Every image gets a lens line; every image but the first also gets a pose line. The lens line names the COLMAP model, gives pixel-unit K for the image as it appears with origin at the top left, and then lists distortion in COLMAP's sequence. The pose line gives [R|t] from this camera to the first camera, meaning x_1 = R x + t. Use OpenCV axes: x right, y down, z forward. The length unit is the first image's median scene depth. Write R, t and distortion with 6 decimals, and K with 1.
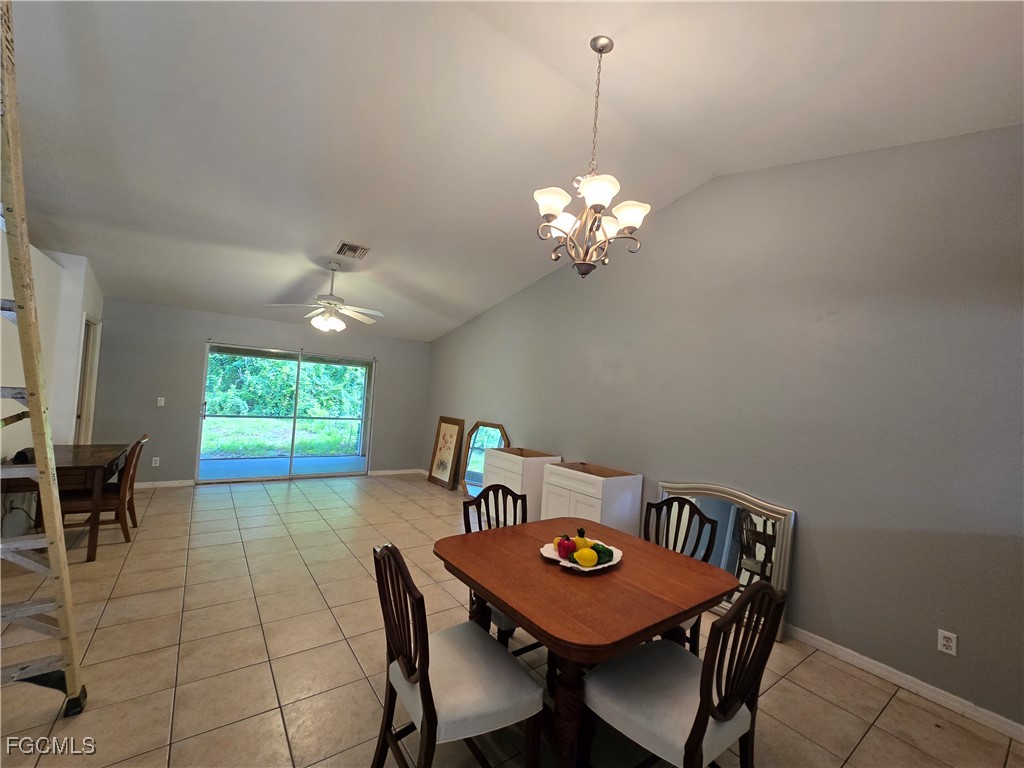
lens RADIAL K [[419.6, 0, 512.0], [0, 419.6, 384.0], [0, 0, 1]] dist [-0.003409, -0.000255]
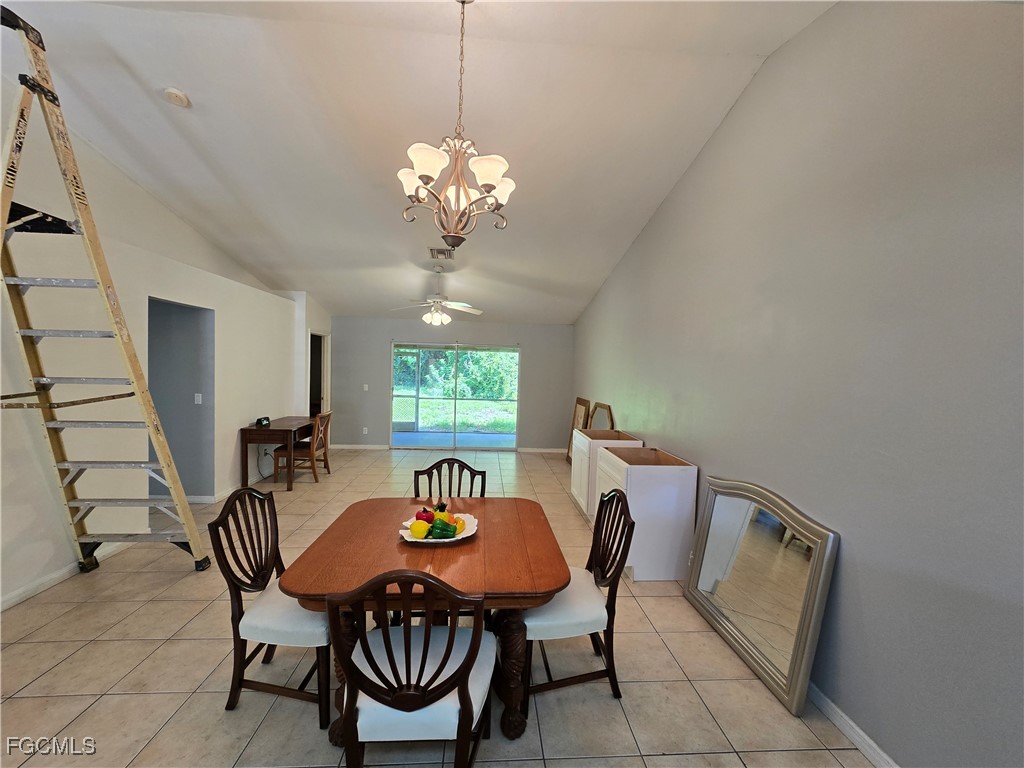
lens RADIAL K [[419.6, 0, 512.0], [0, 419.6, 384.0], [0, 0, 1]] dist [-0.003409, -0.000255]
pose [[0.842151, -0.021935, -0.538795, 0.342025], [0.042797, 0.998739, 0.026234, 0.016509], [0.537540, -0.045151, 0.842029, 0.103214]]
